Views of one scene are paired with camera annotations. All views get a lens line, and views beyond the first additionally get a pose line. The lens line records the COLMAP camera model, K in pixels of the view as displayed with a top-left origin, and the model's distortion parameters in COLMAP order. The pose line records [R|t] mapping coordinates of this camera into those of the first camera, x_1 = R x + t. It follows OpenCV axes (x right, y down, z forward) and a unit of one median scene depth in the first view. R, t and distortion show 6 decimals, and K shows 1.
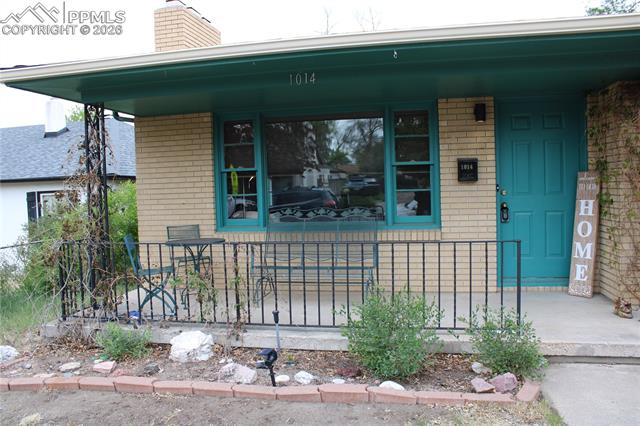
lens RADIAL K [[533.5, 0, 320.0], [0, 533.5, 213.0], [0, 0, 1]] dist [-0.175106, 0.167631]
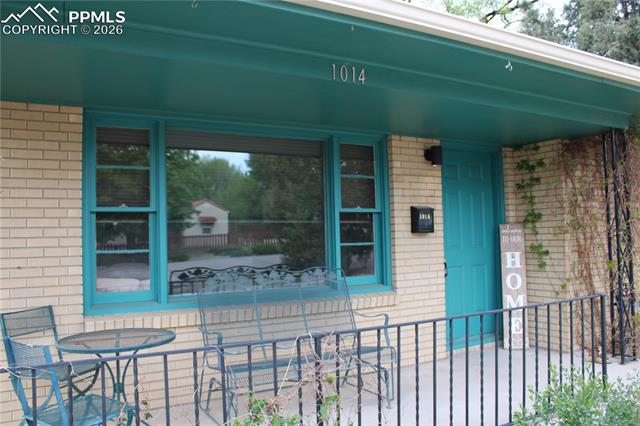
lens RADIAL K [[533.5, 0, 320.0], [0, 533.5, 213.0], [0, 0, 1]] dist [-0.175106, 0.167631]
pose [[0.747636, 0.041640, 0.662802, -0.420005], [0.036299, 0.993978, -0.103390, -0.009238], [-0.663116, 0.101357, 0.741622, 0.460664]]
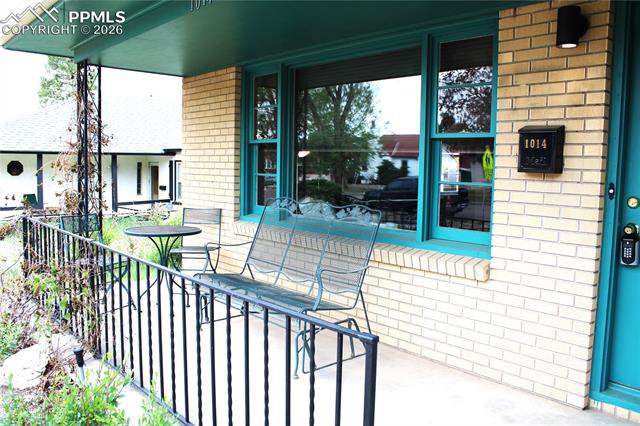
lens RADIAL K [[533.5, 0, 320.0], [0, 533.5, 213.0], [0, 0, 1]] dist [-0.175106, 0.167631]
pose [[0.809499, 0.097000, -0.579053, 0.395782], [-0.069673, 0.995160, 0.069304, -0.042156], [0.582973, -0.015757, 0.812339, 0.483490]]
